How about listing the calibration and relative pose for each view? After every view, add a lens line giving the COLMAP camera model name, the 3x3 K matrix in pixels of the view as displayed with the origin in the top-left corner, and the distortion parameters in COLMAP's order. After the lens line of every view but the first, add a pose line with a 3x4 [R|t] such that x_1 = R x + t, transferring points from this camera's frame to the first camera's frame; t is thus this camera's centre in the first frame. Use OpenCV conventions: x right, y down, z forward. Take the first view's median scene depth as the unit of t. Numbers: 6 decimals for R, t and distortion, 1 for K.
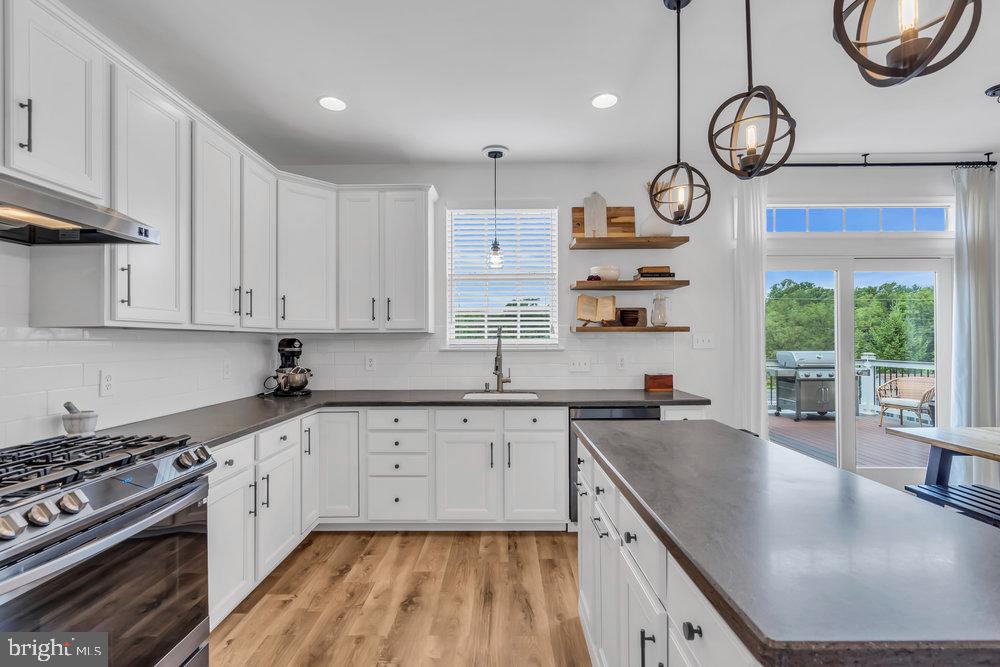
lens RADIAL K [[455.6, 0, 498.6], [0, 455.6, 336.9], [0, 0, 1]] dist [-0.002688, 0.000099]
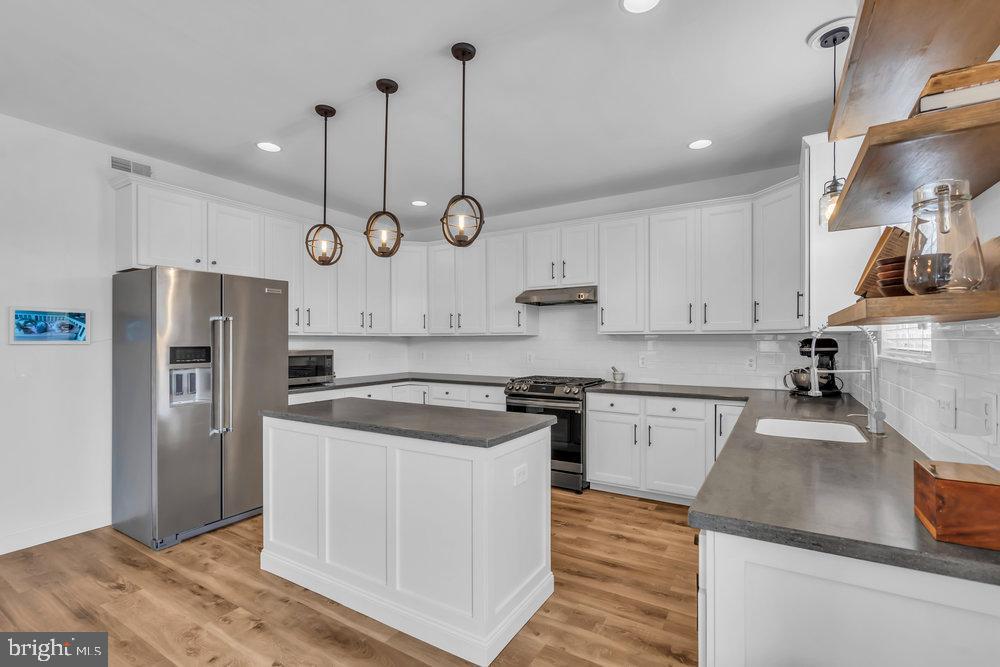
lens RADIAL K [[455.6, 0, 498.6], [0, 455.6, 336.9], [0, 0, 1]] dist [-0.002688, 0.000099]
pose [[-0.522691, -0.001960, -0.852520, 0.755721], [0.010321, 0.999910, -0.008626, 0.002136], [0.852460, -0.013308, -0.522624, 0.936129]]
